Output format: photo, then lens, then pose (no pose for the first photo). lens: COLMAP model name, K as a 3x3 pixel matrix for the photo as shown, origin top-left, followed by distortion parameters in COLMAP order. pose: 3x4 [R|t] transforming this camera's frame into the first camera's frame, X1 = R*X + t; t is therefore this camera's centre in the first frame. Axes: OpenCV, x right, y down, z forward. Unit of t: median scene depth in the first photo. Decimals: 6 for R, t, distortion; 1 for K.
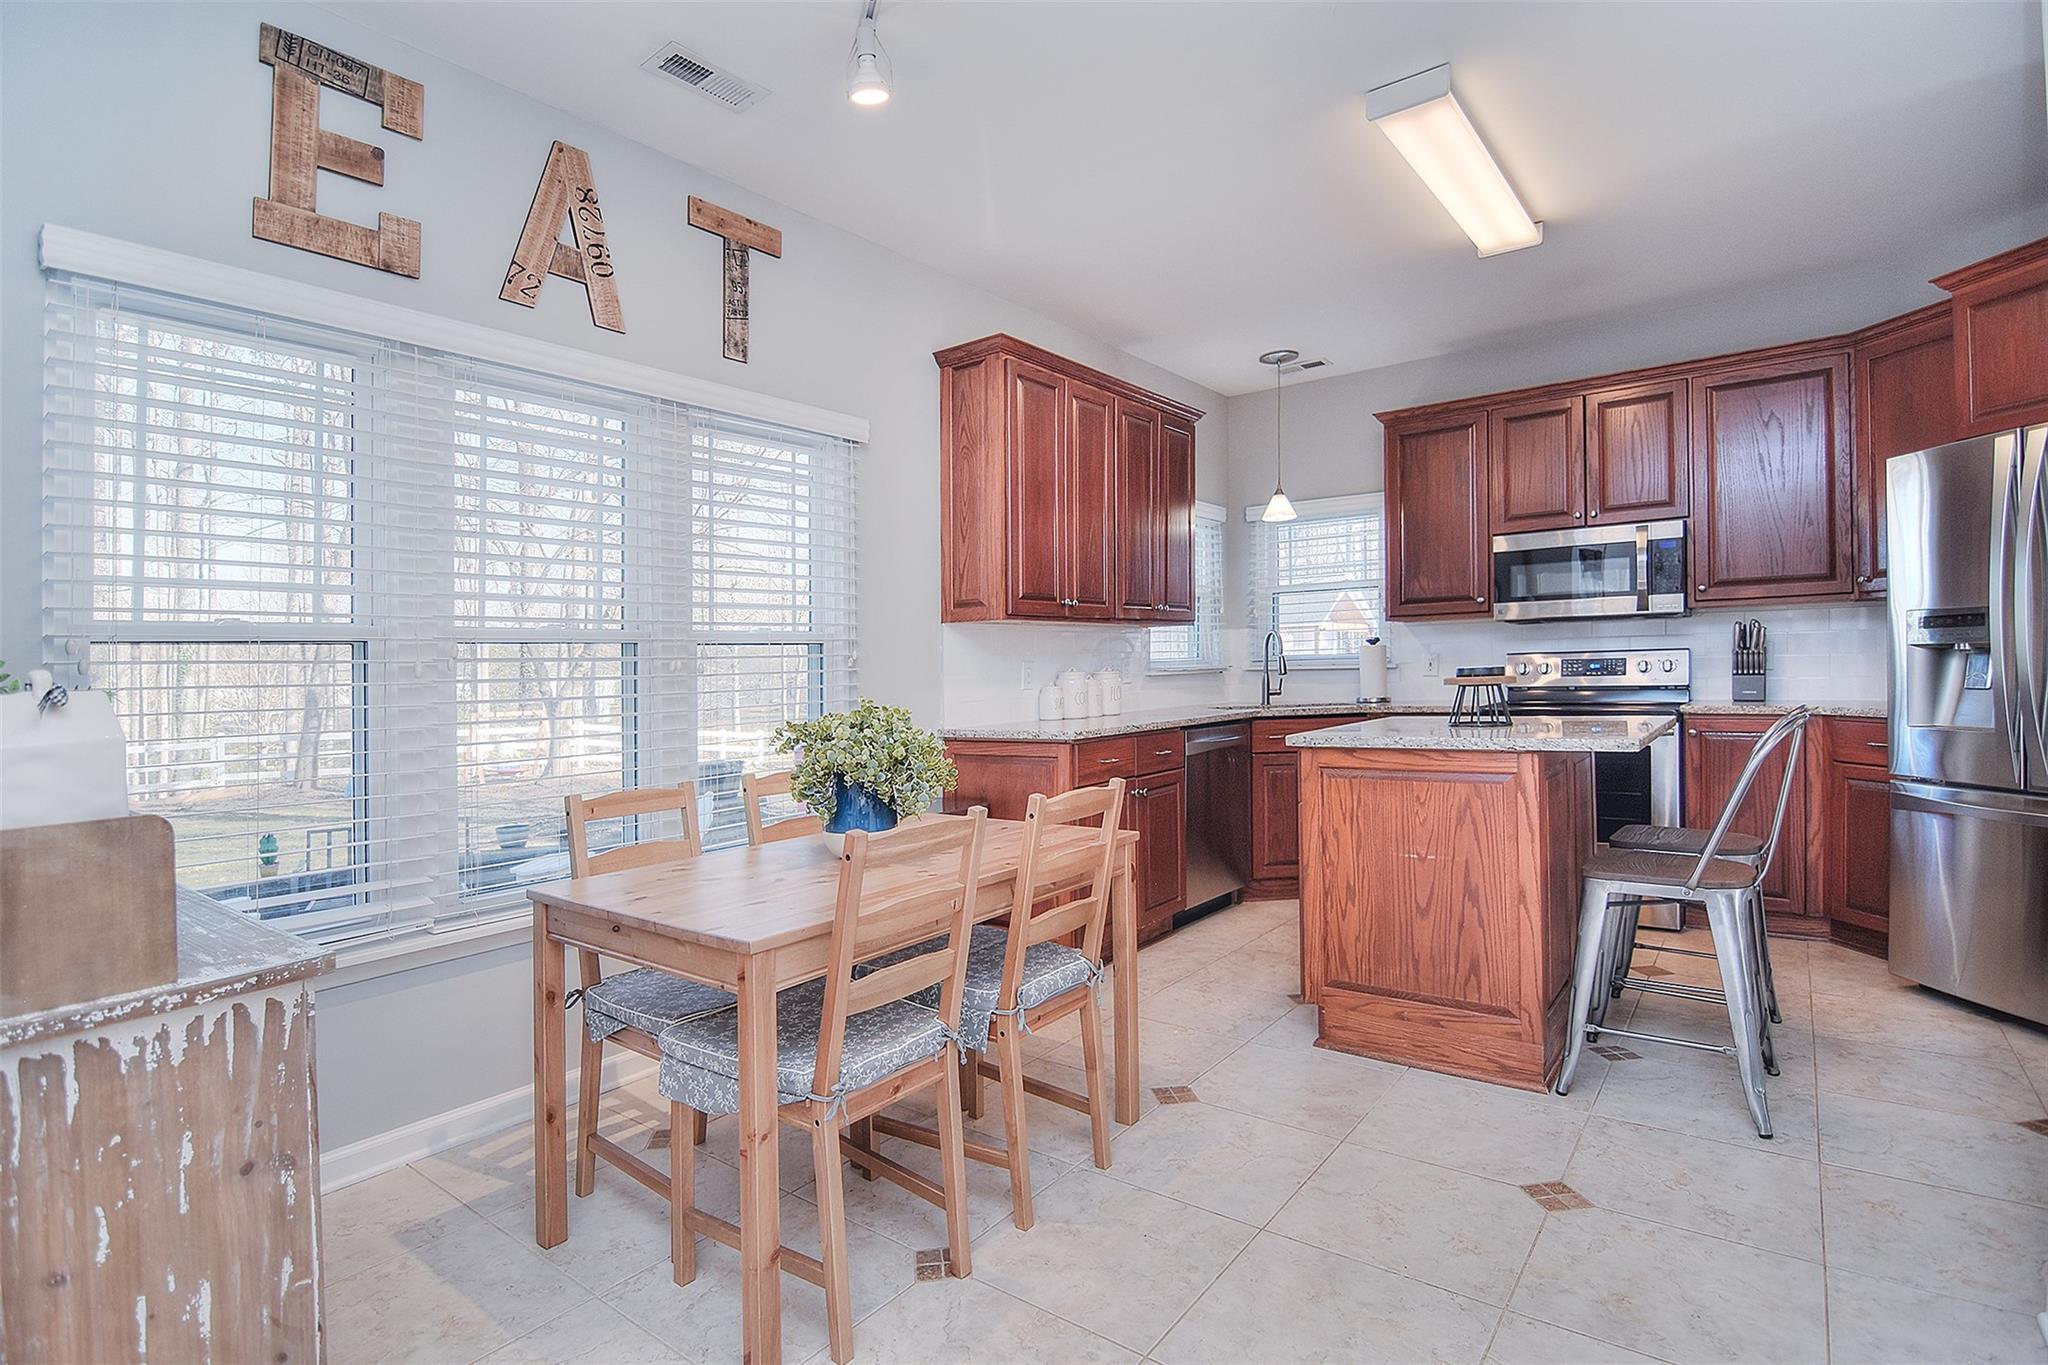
lens RADIAL K [[990.5, 0, 1027.9], [0, 990.5, 674.2], [0, 0, 1]] dist [0.001158, -0.015280]
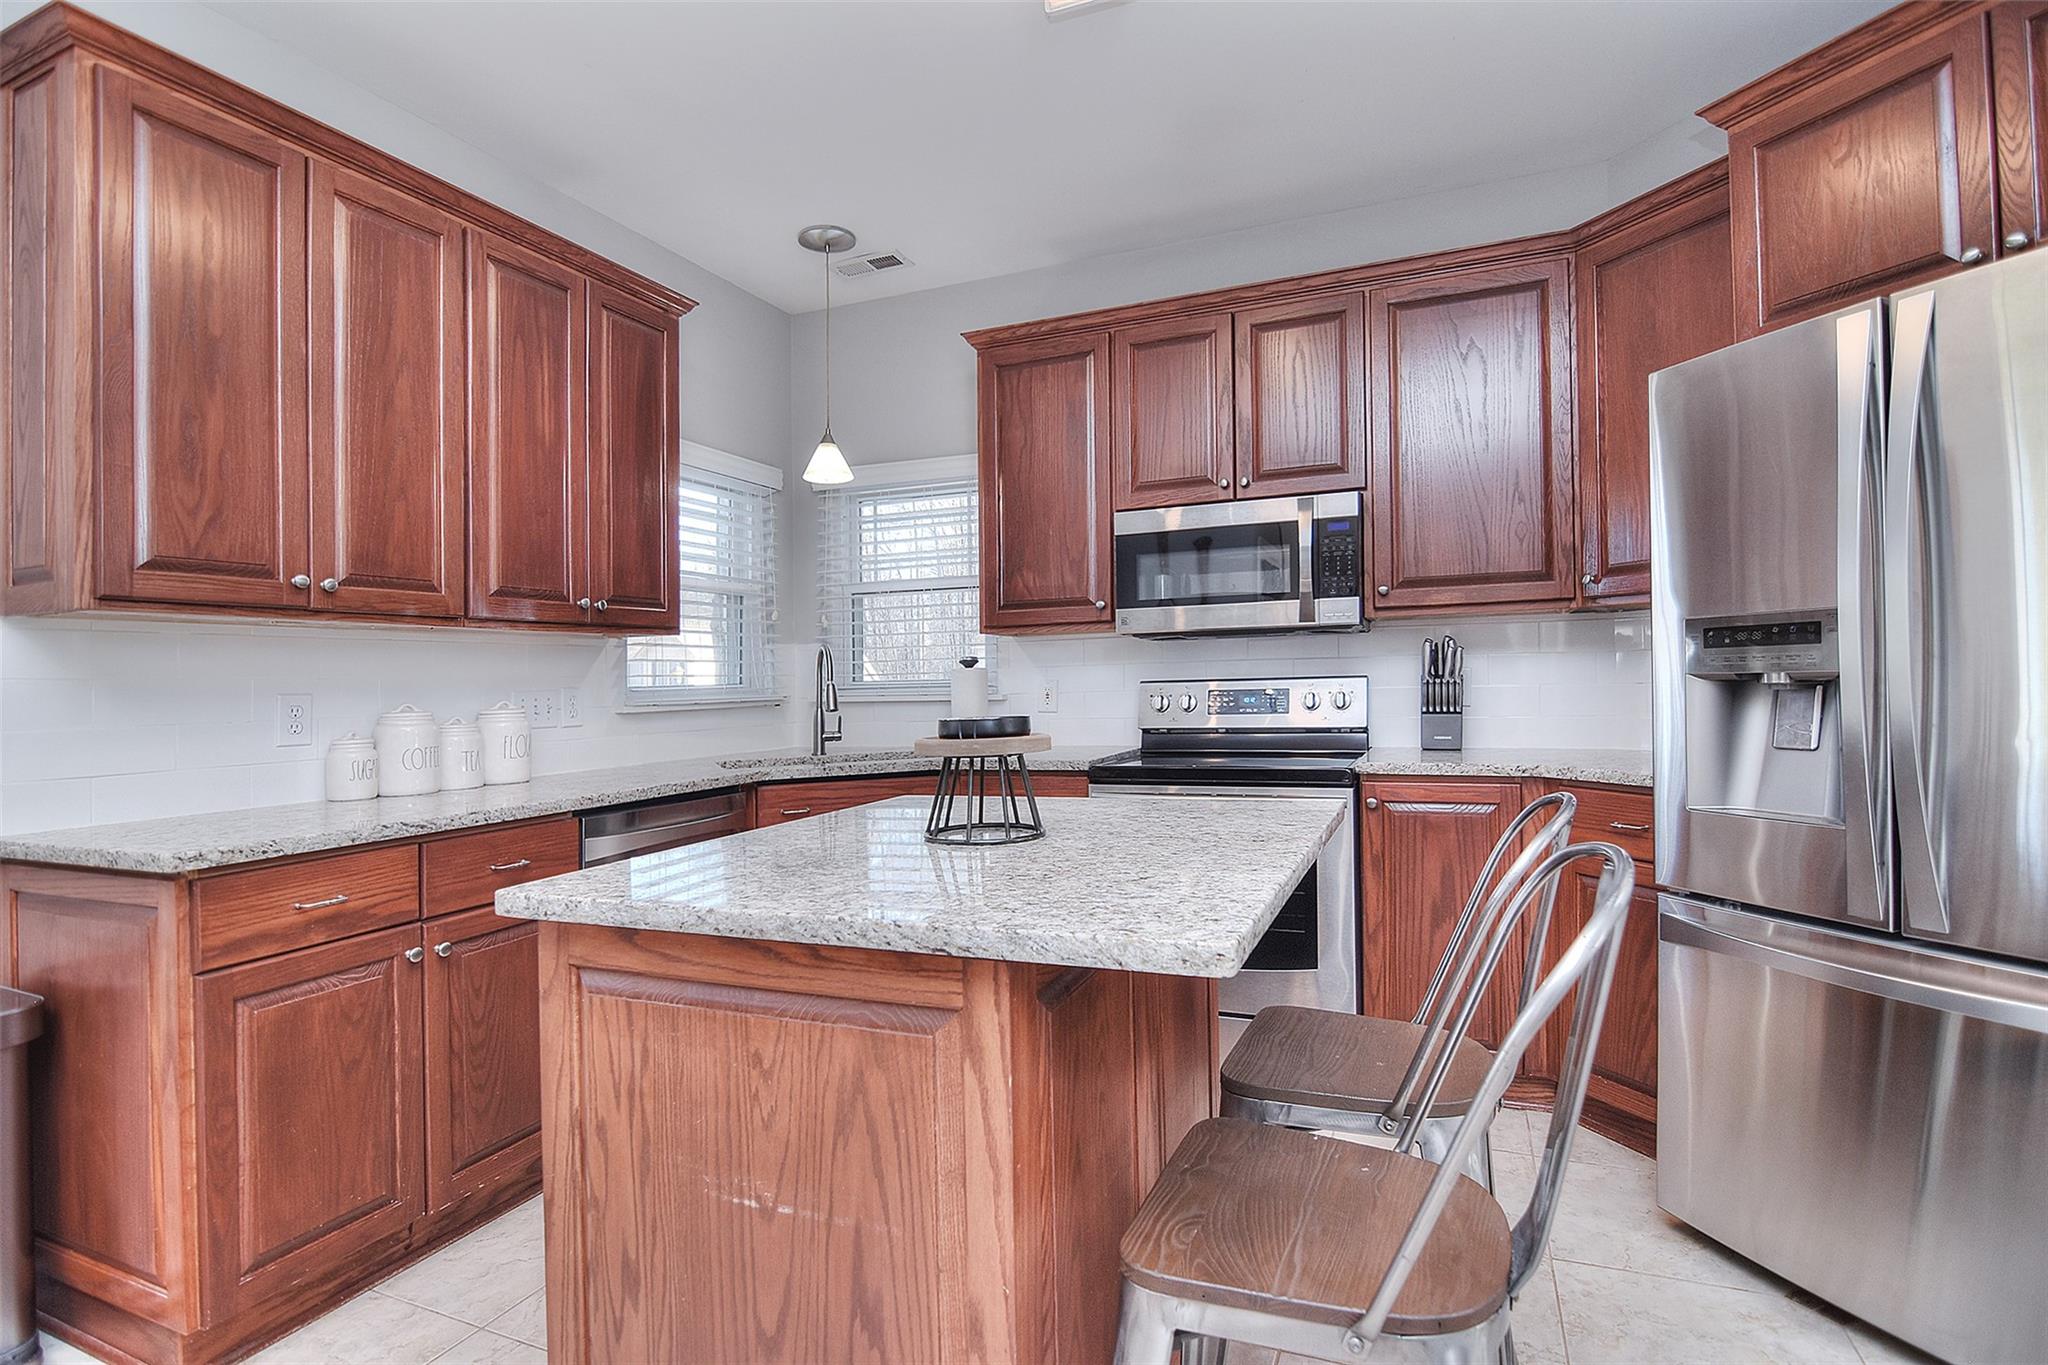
lens RADIAL K [[990.5, 0, 1027.9], [0, 990.5, 674.2], [0, 0, 1]] dist [0.001158, -0.015280]
pose [[0.967389, 0.005648, 0.253231, 0.258886], [-0.000767, 0.999812, -0.019370, -0.013900], [-0.253293, 0.018544, 0.967212, 0.381871]]
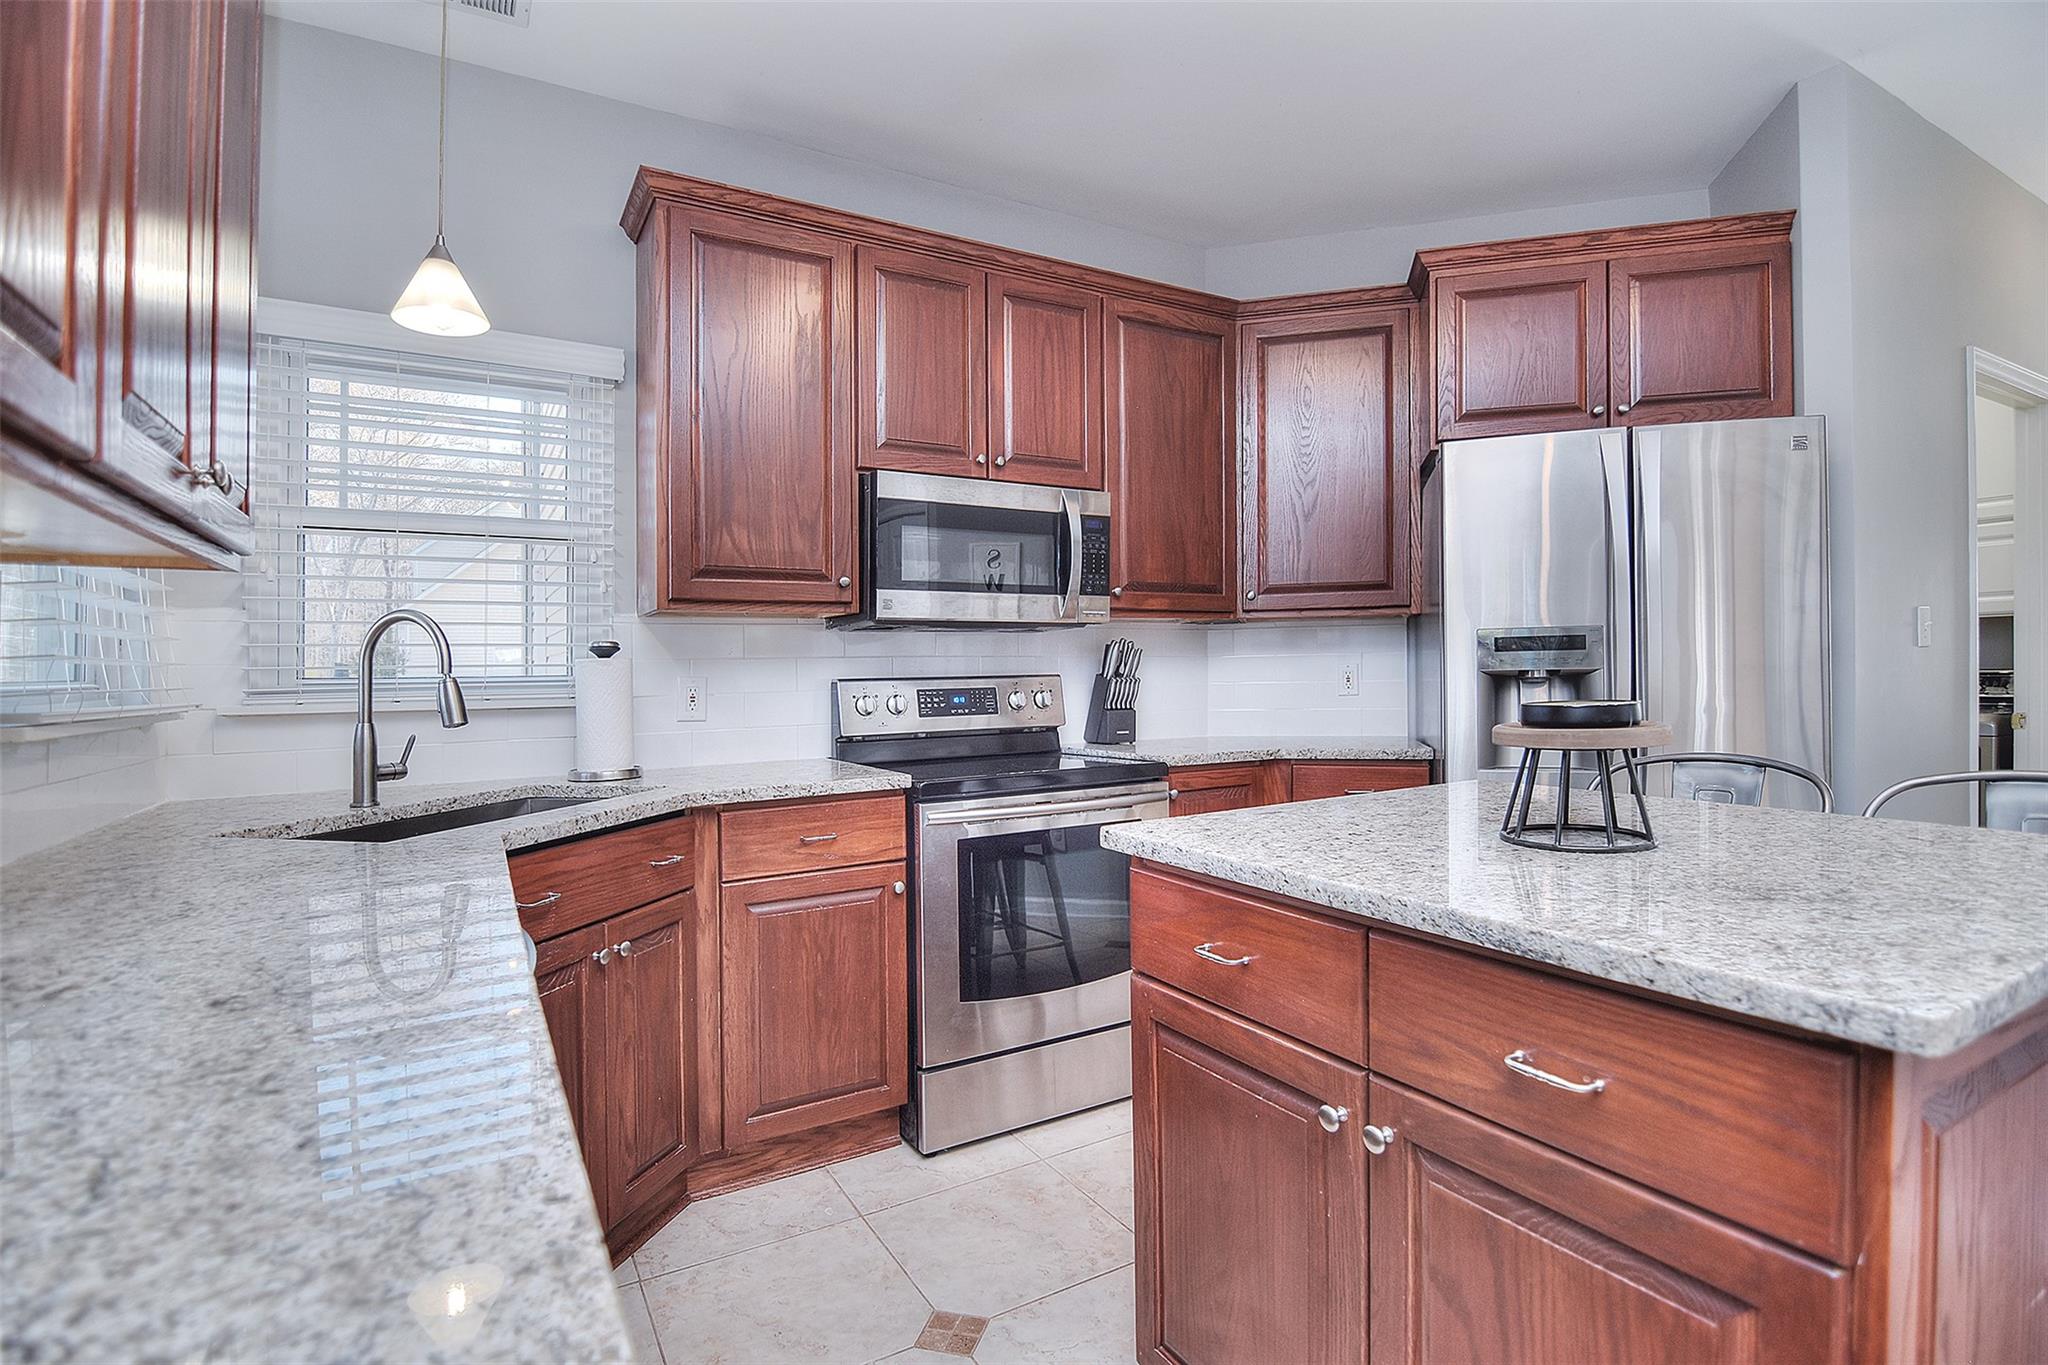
lens RADIAL K [[1018.2, 0, 1024.0], [0, 1018.2, 682.5], [0, 0, 1]] dist [0.001394, 0.000073]
pose [[0.377853, 0.012508, 0.925781, -0.030700], [0.014718, 0.999701, -0.019513, -0.006495], [-0.925748, 0.020998, 0.377557, 0.770514]]
